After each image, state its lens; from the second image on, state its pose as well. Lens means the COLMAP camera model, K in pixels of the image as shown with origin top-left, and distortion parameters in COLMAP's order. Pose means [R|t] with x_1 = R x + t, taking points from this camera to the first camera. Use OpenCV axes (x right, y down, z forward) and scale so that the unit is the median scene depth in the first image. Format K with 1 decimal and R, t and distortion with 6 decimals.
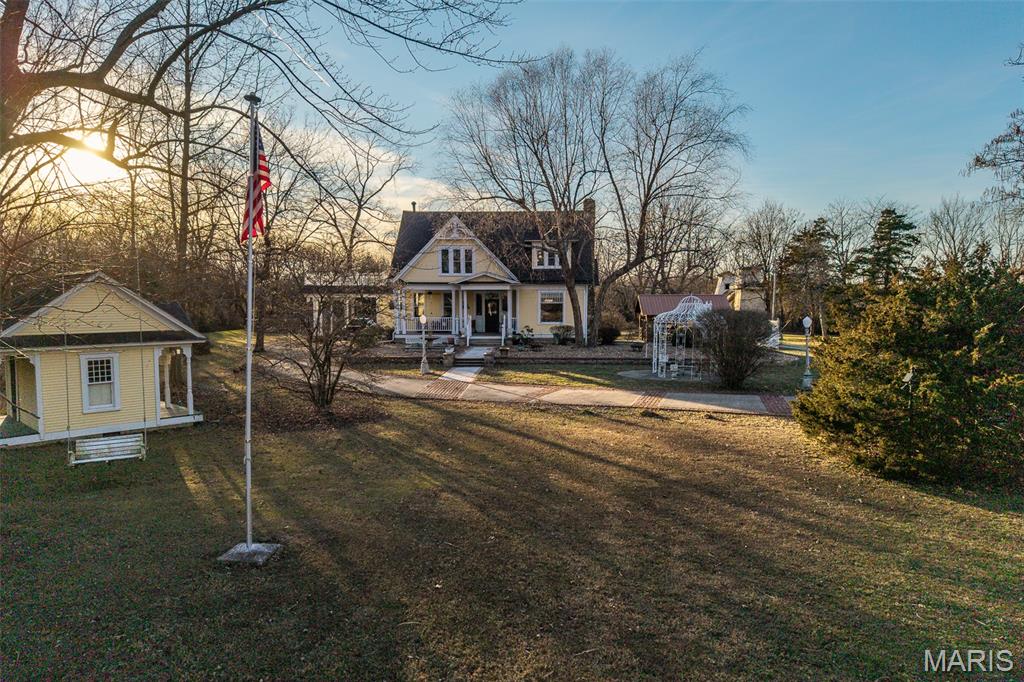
lens RADIAL K [[675.2, 0, 512.0], [0, 675.2, 341.0], [0, 0, 1]] dist [0.001200, -0.000130]
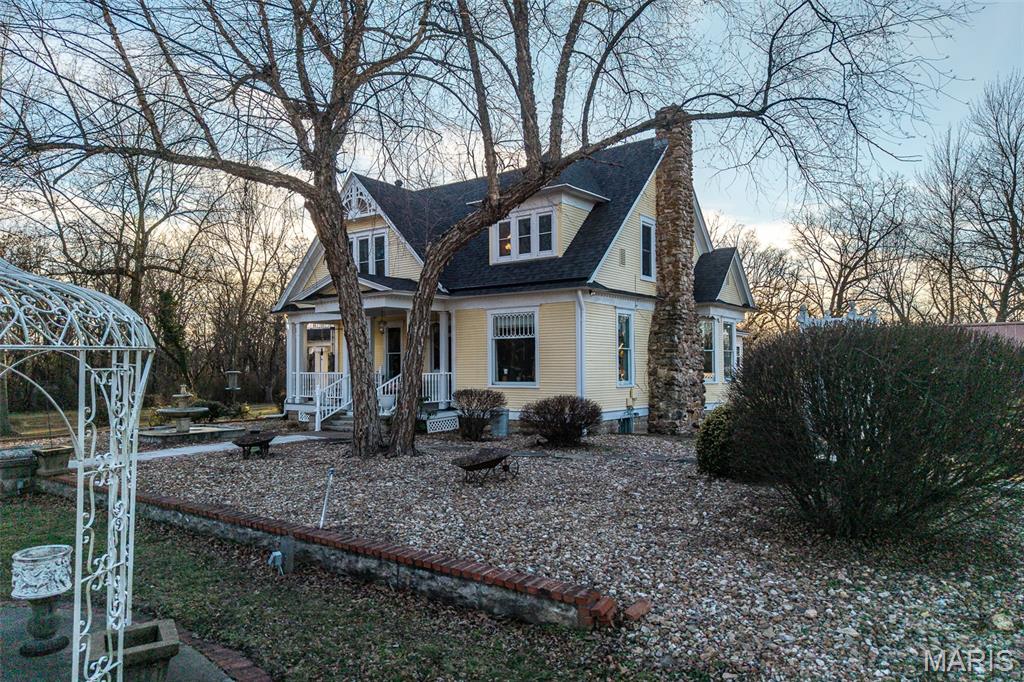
lens RADIAL K [[675.2, 0, 512.0], [0, 675.2, 341.0], [0, 0, 1]] dist [0.001200, -0.000130]
pose [[0.839769, -0.026073, -0.542317, 0.292375], [-0.028801, 0.995301, -0.092450, -0.015479], [0.542179, 0.093256, 0.835072, 0.653834]]
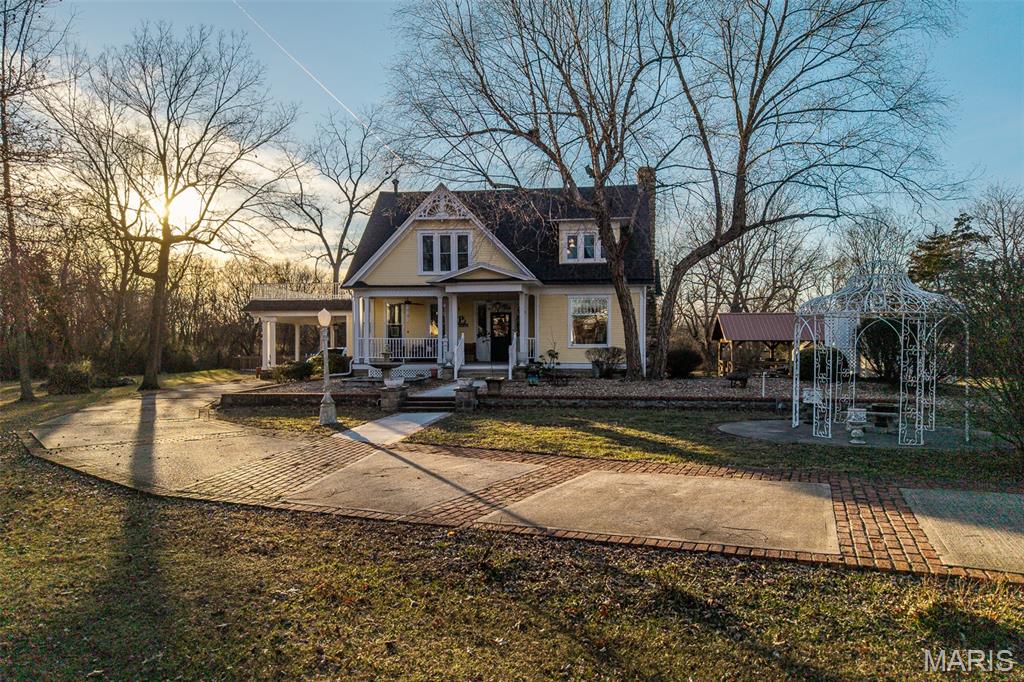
lens RADIAL K [[675.2, 0, 512.0], [0, 675.2, 341.0], [0, 0, 1]] dist [0.001200, -0.000130]
pose [[0.997044, -0.001943, -0.076803, 0.034829], [-0.003573, 0.997426, -0.071617, 0.015407], [0.076744, 0.071680, 0.994471, 0.359999]]
